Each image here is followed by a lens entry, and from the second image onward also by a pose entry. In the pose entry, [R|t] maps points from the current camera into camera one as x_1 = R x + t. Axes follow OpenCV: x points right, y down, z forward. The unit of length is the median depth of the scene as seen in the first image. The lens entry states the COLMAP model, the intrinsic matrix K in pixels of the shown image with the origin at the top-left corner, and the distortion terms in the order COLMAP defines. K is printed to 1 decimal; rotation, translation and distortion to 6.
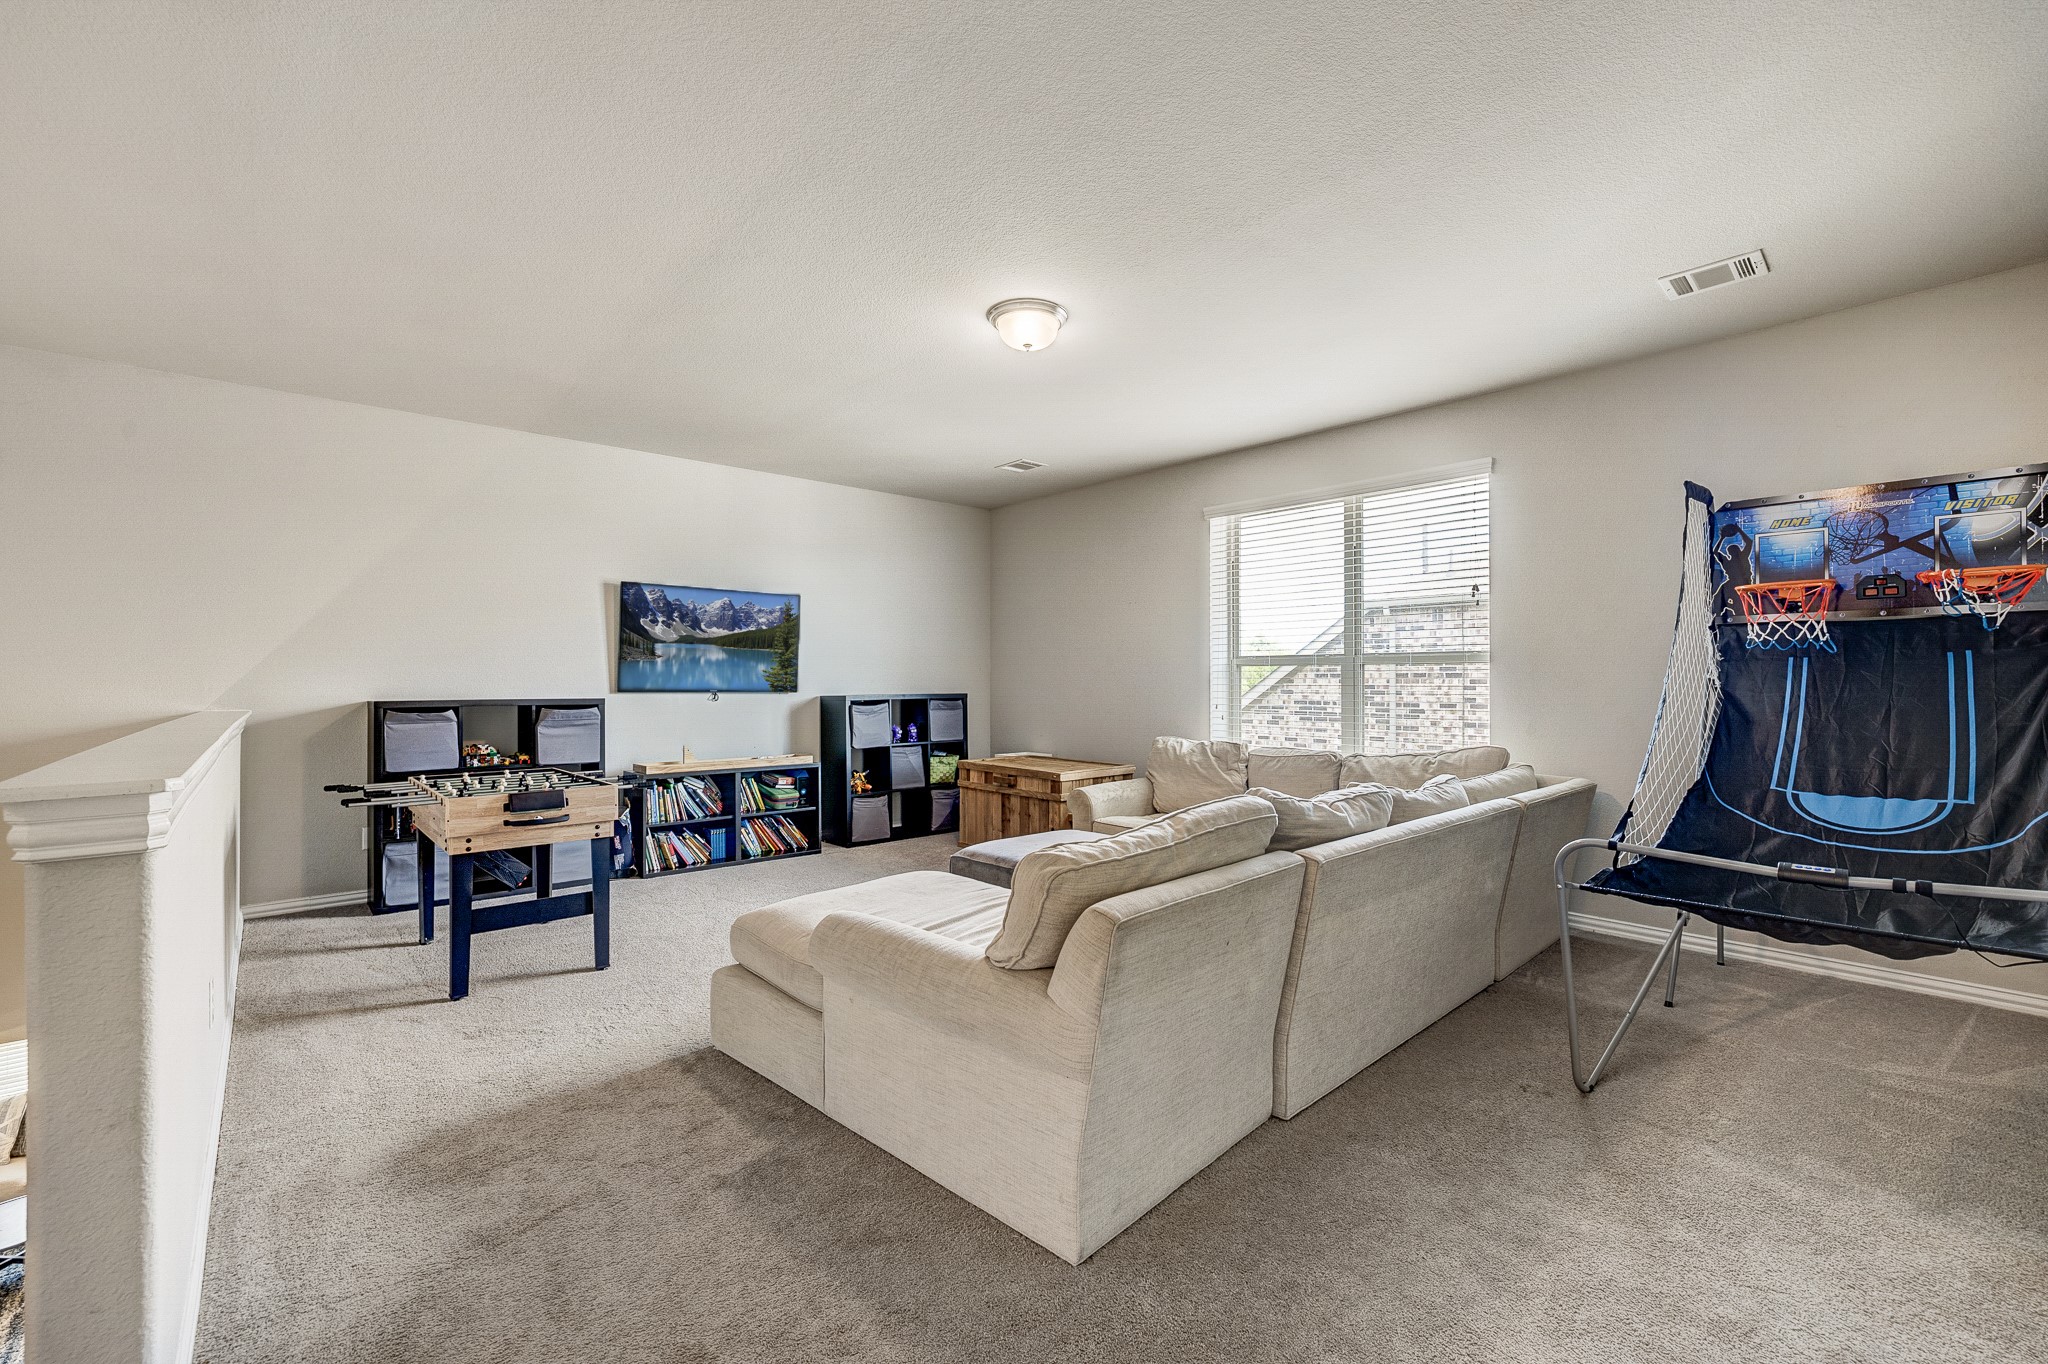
lens RADIAL K [[856.9, 0, 1028.9], [0, 856.9, 677.0], [0, 0, 1]] dist [-0.000199, 0.000019]
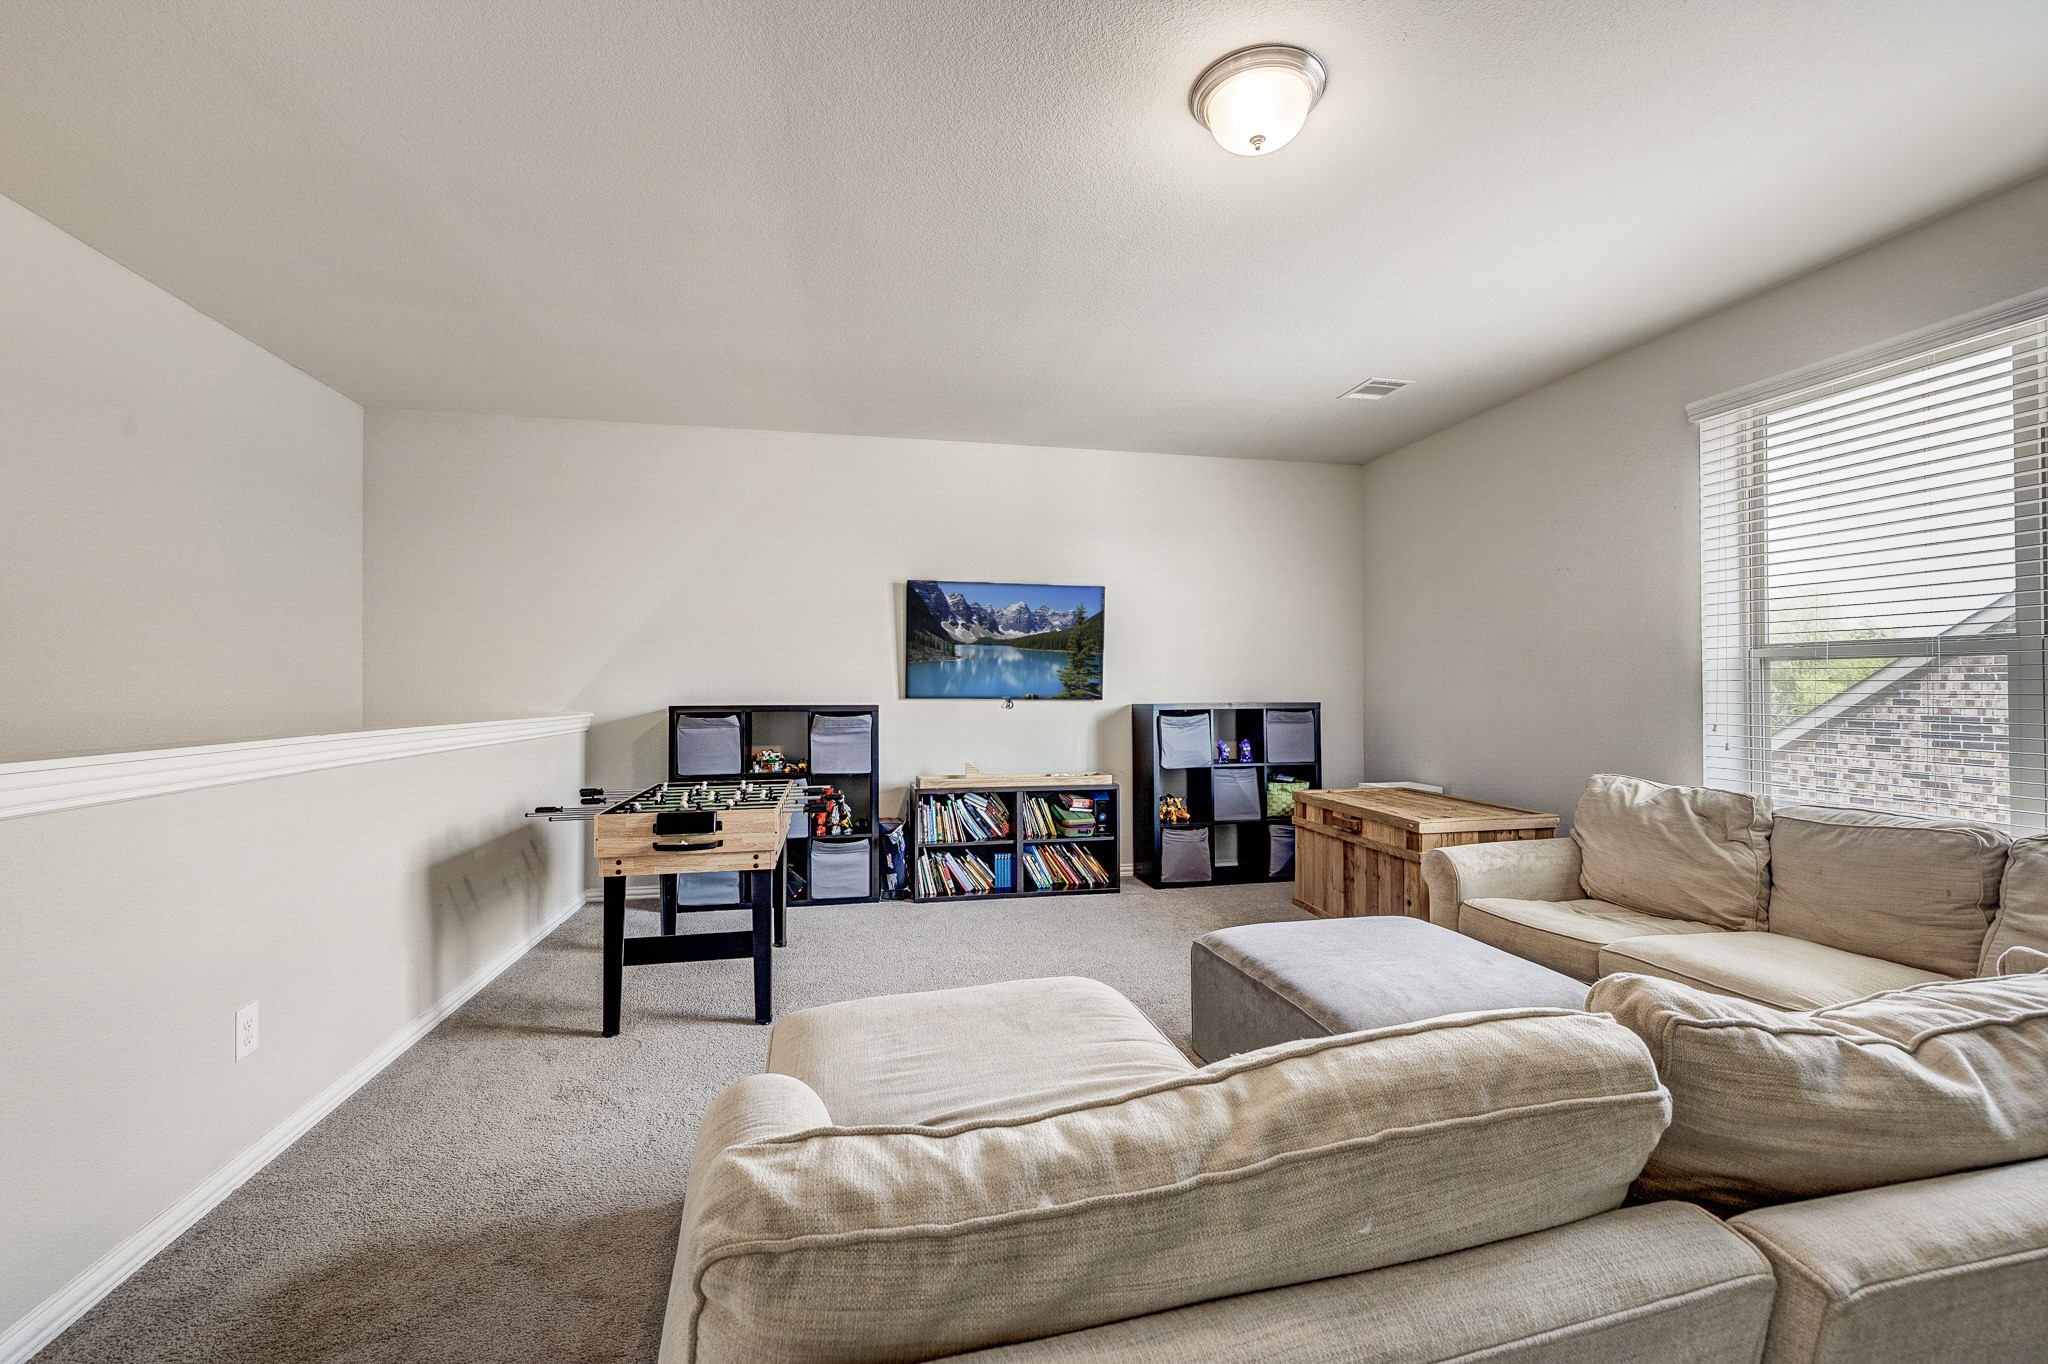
lens RADIAL K [[856.9, 0, 1028.9], [0, 856.9, 677.0], [0, 0, 1]] dist [-0.000199, 0.000019]
pose [[0.870500, -0.006271, -0.492128, 0.094943], [0.002971, 0.999968, -0.007487, 0.001484], [0.492159, 0.005055, 0.870491, 0.235494]]
